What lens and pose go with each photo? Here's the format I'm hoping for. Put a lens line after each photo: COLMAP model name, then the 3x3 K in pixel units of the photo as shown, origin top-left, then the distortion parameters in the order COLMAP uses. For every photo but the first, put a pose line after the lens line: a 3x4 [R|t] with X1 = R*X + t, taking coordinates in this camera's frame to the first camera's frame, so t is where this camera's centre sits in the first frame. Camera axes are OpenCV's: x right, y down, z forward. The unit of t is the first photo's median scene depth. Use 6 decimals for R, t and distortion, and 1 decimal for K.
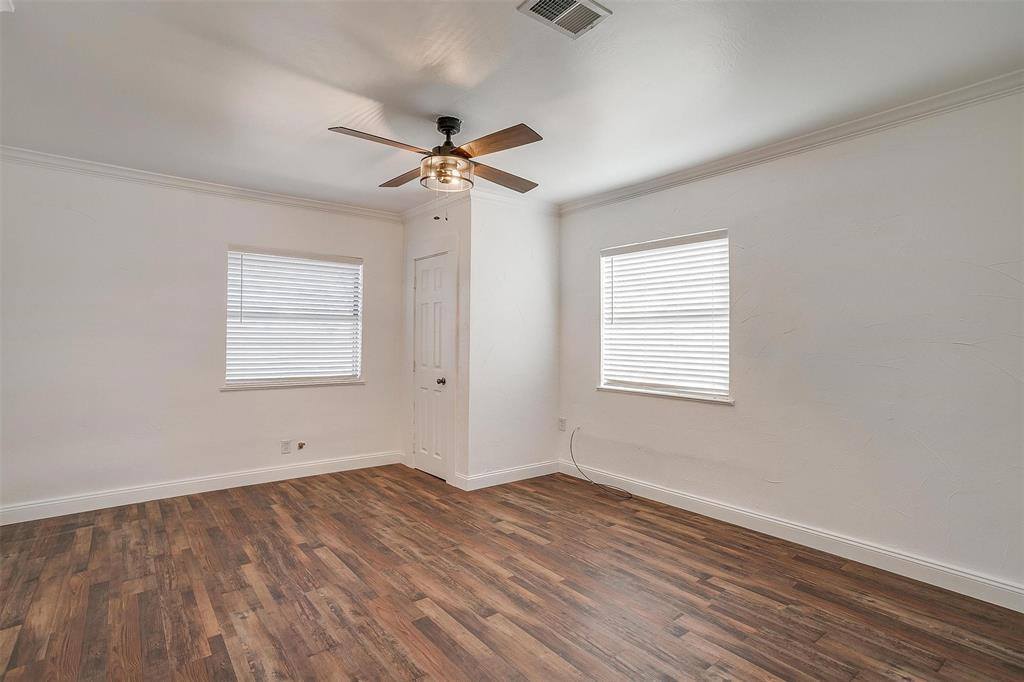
lens RADIAL K [[492.6, 0, 510.3], [0, 492.6, 339.5], [0, 0, 1]] dist [-0.049210, 0.023211]
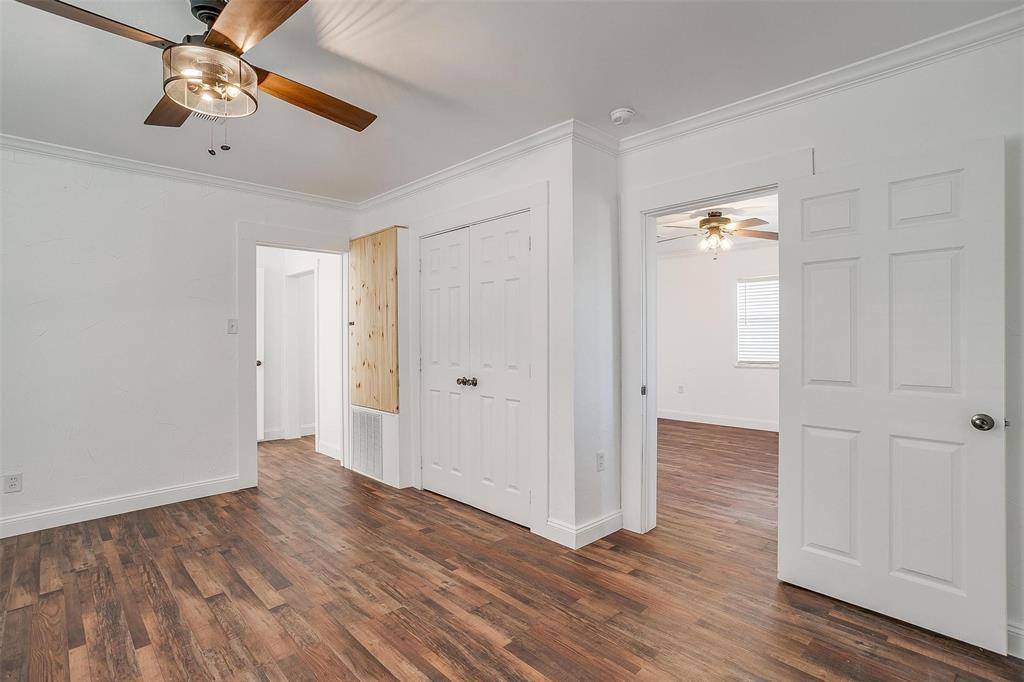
lens RADIAL K [[492.6, 0, 512.7], [0, 492.6, 337.9], [0, 0, 1]] dist [-0.049210, 0.023211]
pose [[-0.995282, -0.003680, -0.096953, -0.459851], [-0.003985, 0.999988, 0.002954, -0.002126], [0.096941, 0.003327, -0.995285, 1.657503]]
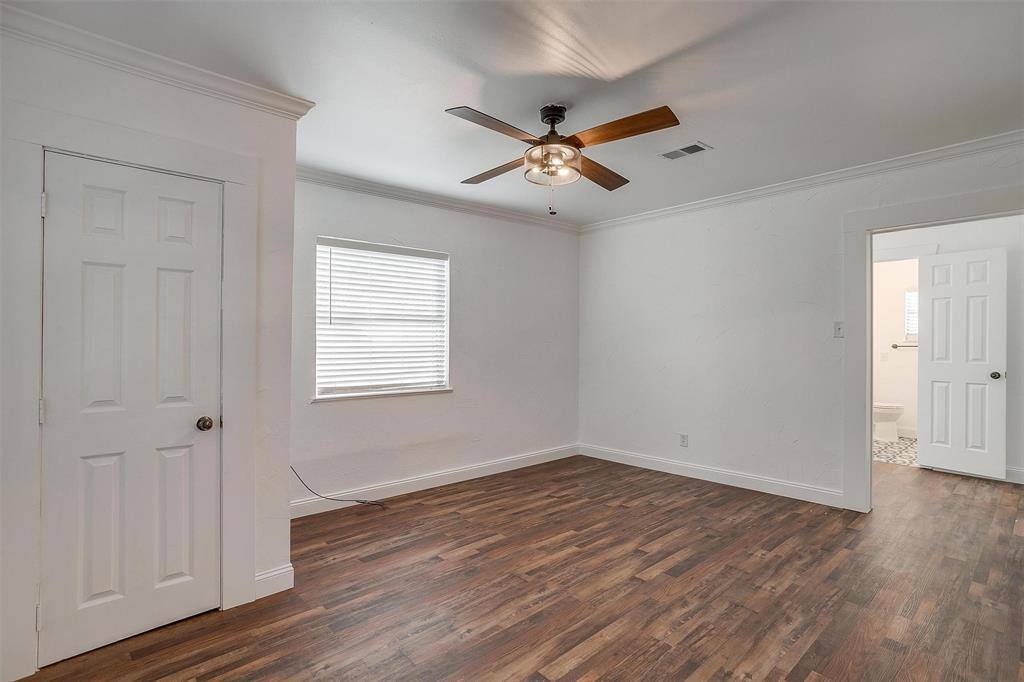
lens RADIAL K [[492.6, 0, 507.9], [0, 492.6, 341.5], [0, 0, 1]] dist [-0.049210, 0.023211]
pose [[-0.042420, -0.004067, 0.999092, -1.048710], [0.004353, 0.999981, 0.004256, -0.004263], [-0.999090, 0.004529, -0.042402, 1.112791]]
